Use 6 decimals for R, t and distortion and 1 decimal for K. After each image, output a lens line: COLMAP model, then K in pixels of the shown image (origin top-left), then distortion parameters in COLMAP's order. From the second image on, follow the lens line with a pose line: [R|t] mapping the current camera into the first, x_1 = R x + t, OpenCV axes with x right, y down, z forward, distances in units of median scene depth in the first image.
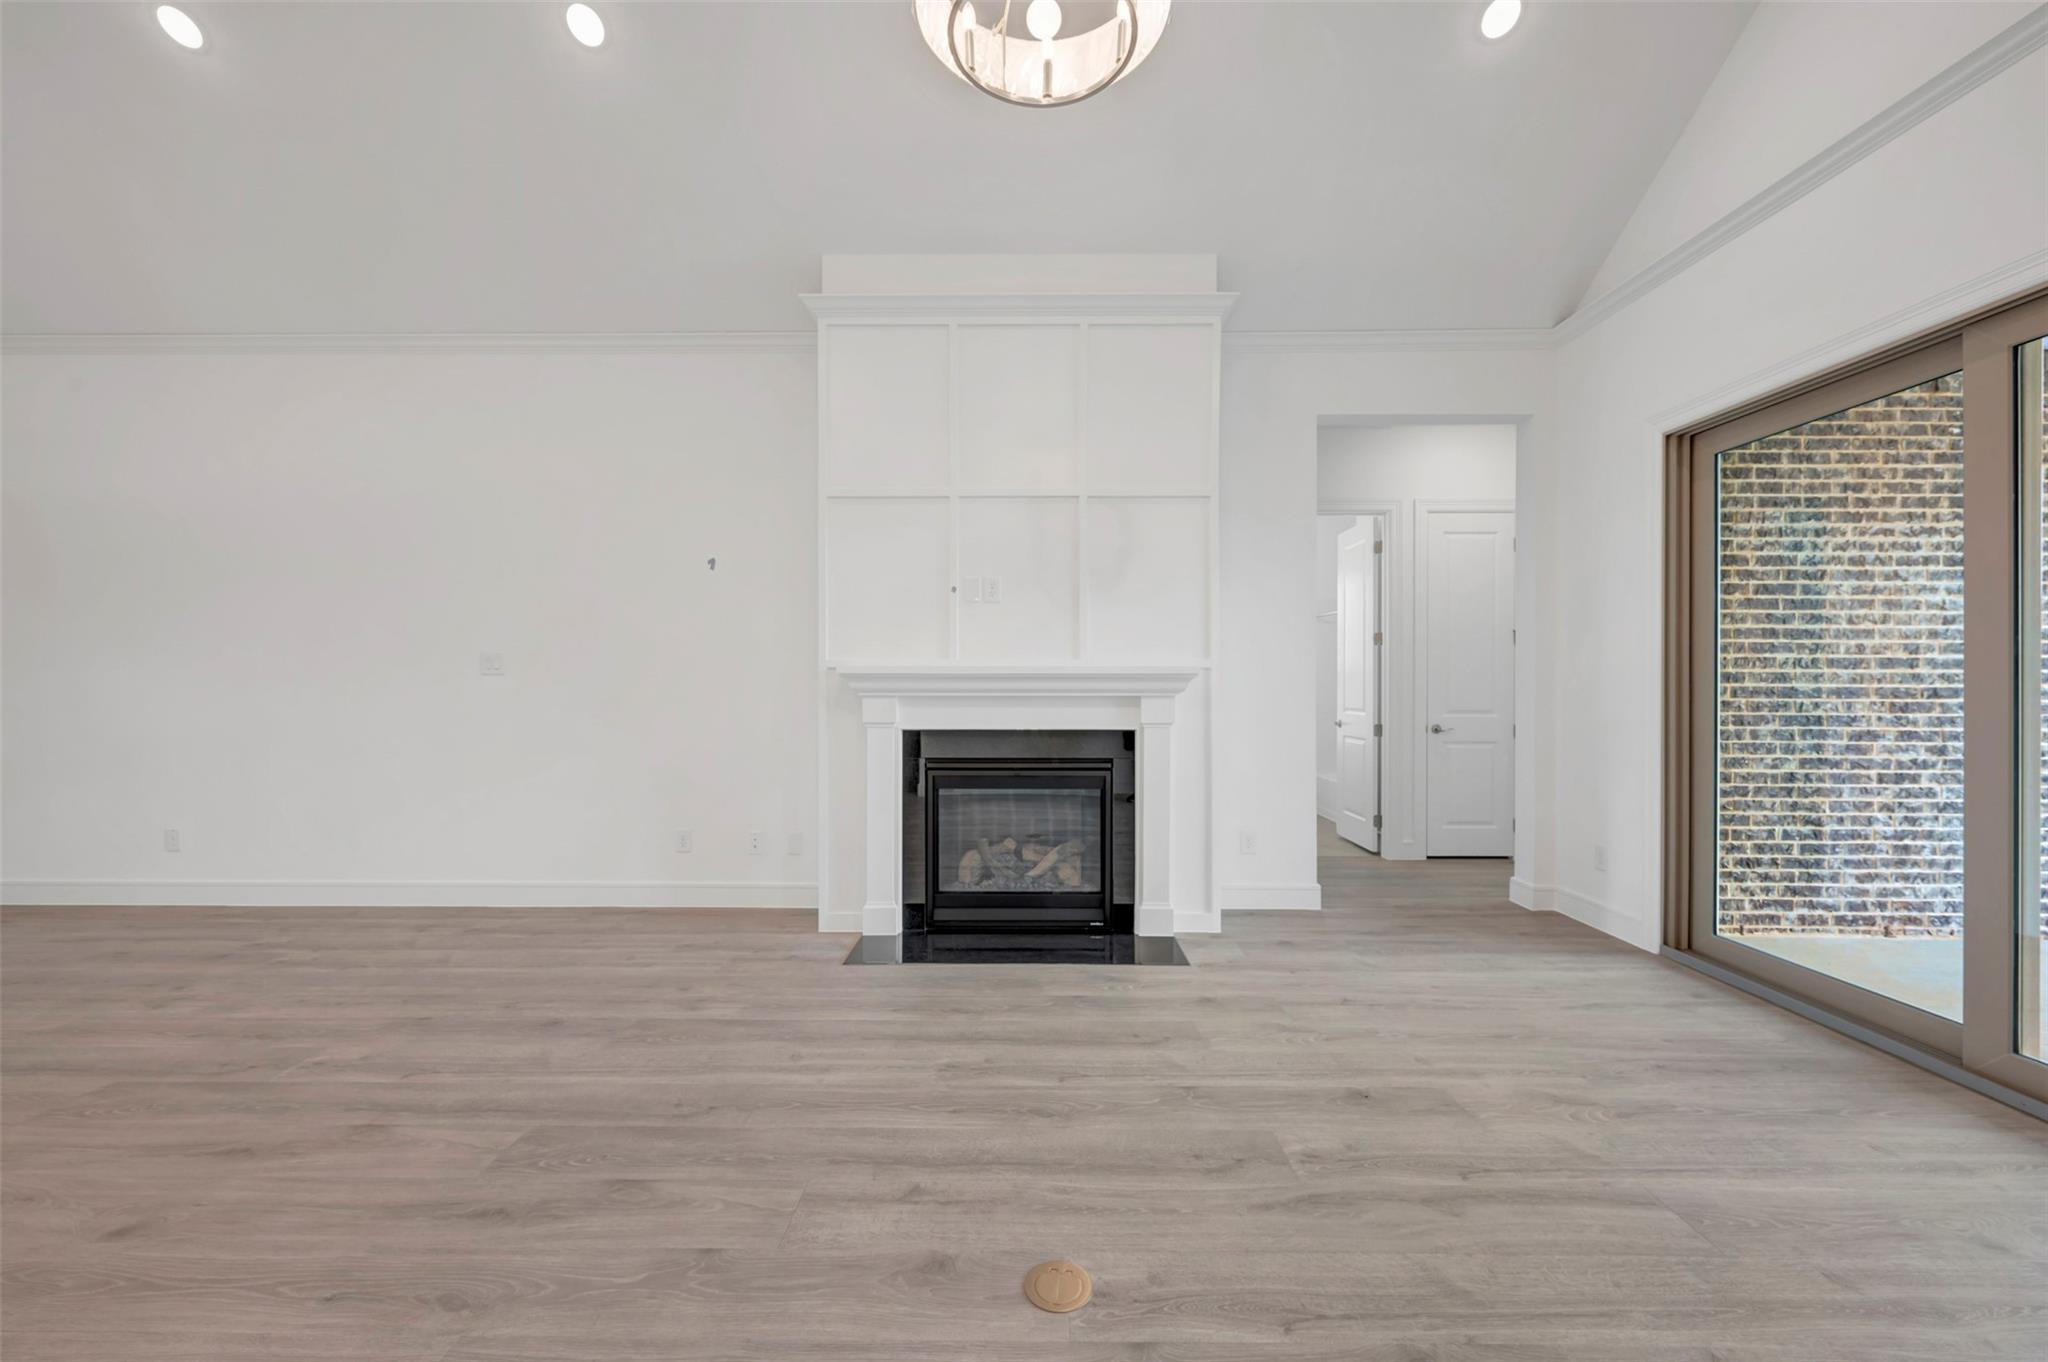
lens RADIAL K [[812.6, 0, 1021.6], [0, 812.6, 688.9], [0, 0, 1]] dist [0.002195, -0.000367]
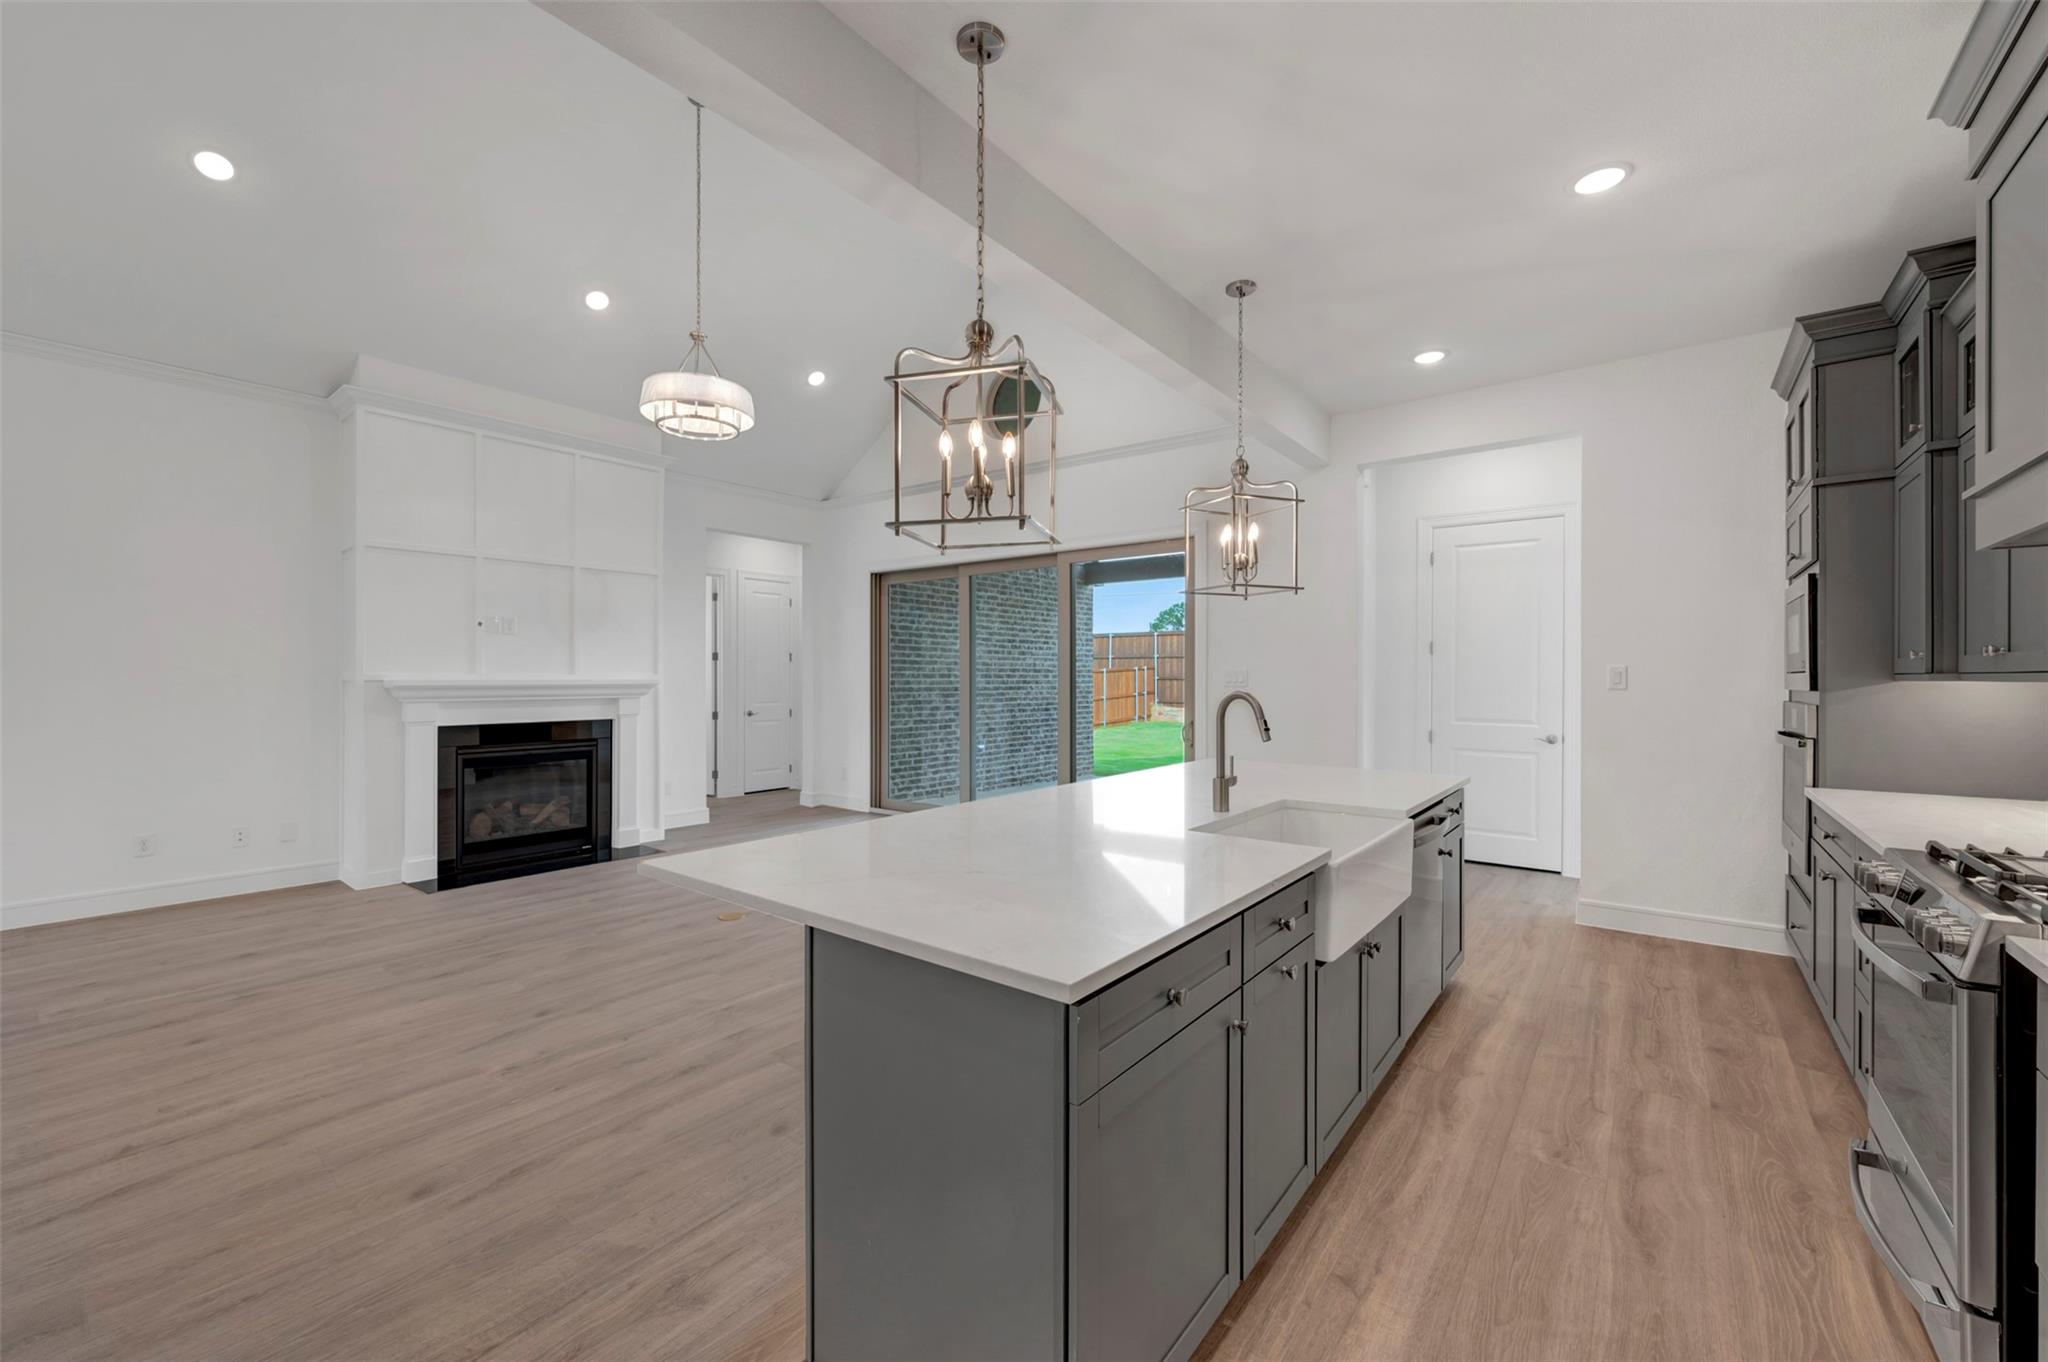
lens RADIAL K [[812.6, 0, 1033.9], [0, 812.6, 676.7], [0, 0, 1]] dist [0.002195, -0.000367]
pose [[0.600012, -0.000378, 0.799991, -0.650016], [0.004308, 0.999987, -0.002758, -0.024953], [-0.799980, 0.005102, 0.600006, -0.617035]]
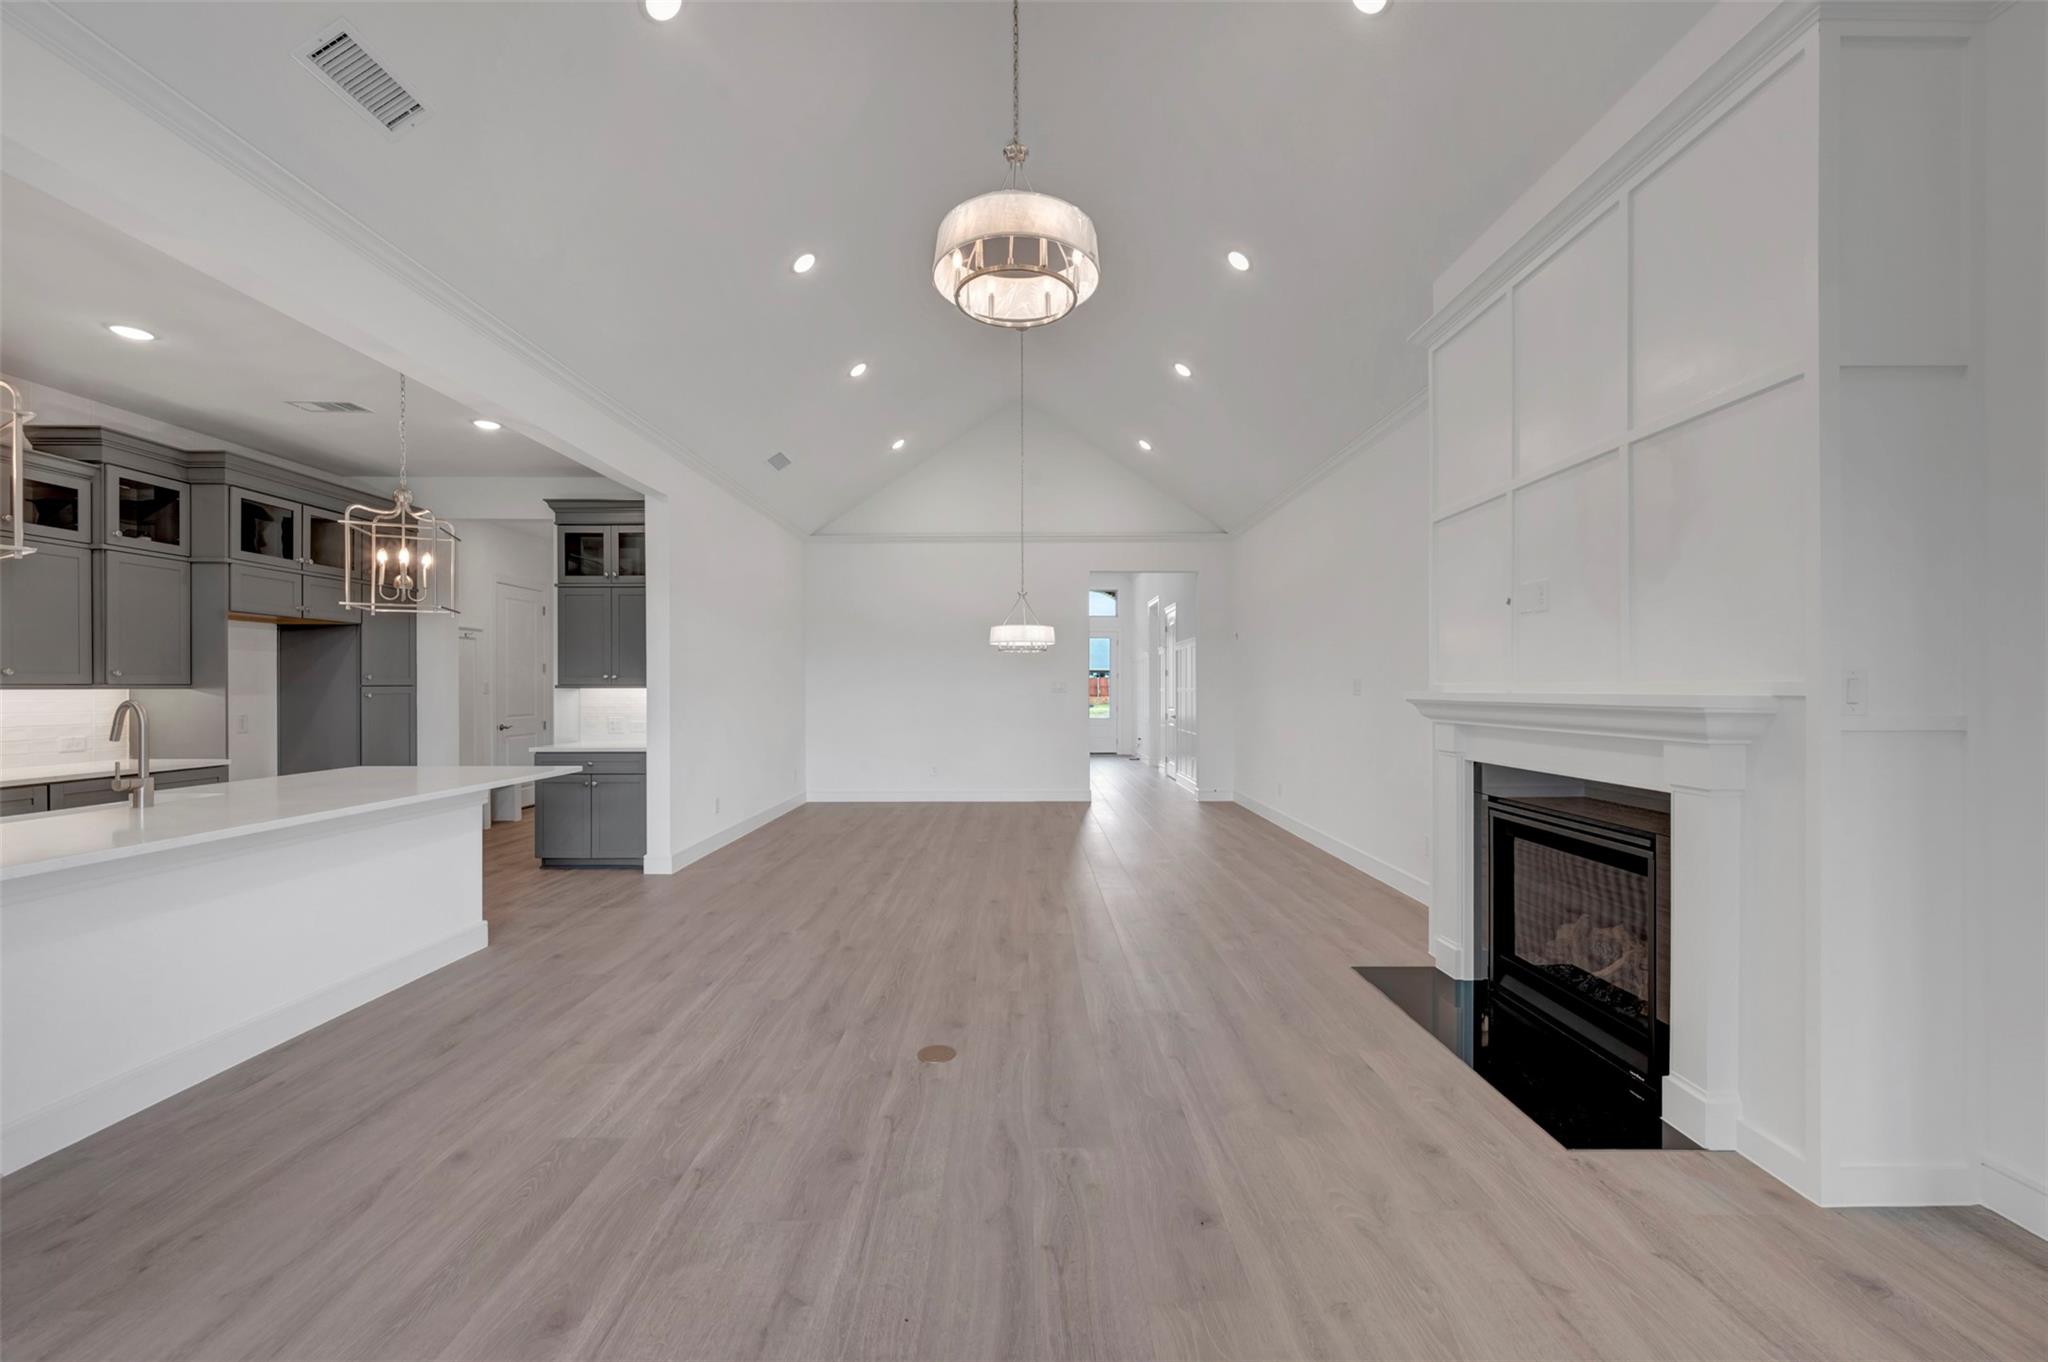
lens RADIAL K [[812.6, 0, 1018.5], [0, 812.6, 681.6], [0, 0, 1]] dist [0.002195, -0.000367]
pose [[0.006972, -0.006839, -0.999952, 0.772580], [-0.006841, 0.999953, -0.006887, -0.028078], [0.999952, 0.006888, 0.006925, 0.492236]]
